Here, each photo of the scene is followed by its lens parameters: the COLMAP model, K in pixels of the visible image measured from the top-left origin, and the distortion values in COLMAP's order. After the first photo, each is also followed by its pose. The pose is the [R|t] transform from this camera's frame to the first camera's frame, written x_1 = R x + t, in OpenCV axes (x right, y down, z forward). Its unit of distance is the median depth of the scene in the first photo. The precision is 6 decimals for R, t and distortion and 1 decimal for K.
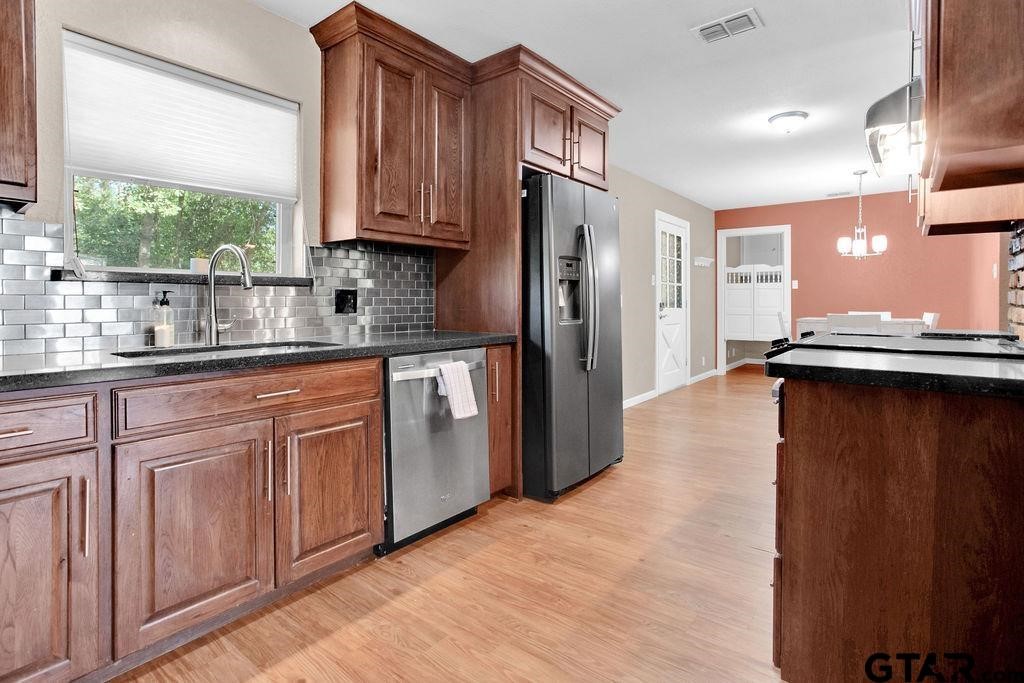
lens RADIAL K [[533.4, 0, 512.0], [0, 533.4, 303.2], [0, 0, 1]] dist [-0.005671, 0.000051]
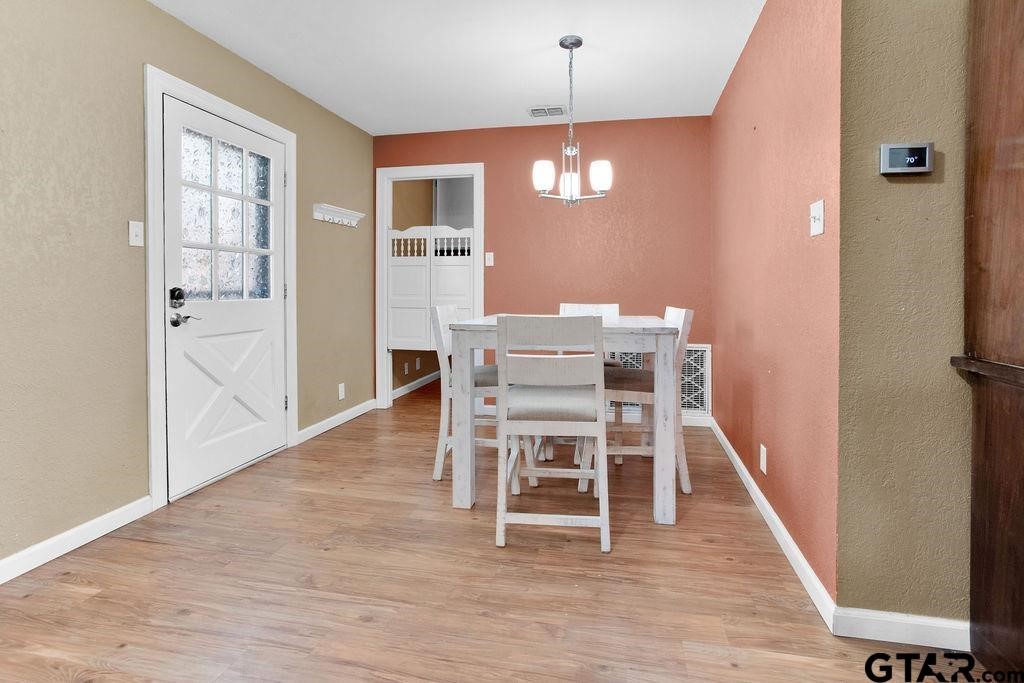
lens RADIAL K [[533.4, 0, 512.0], [0, 533.4, 303.2], [0, 0, 1]] dist [-0.005671, 0.000051]
pose [[0.909183, -0.009169, 0.416296, 0.301664], [-0.002787, 0.999601, 0.028101, -0.001255], [-0.416387, -0.026709, 0.908795, 0.428607]]
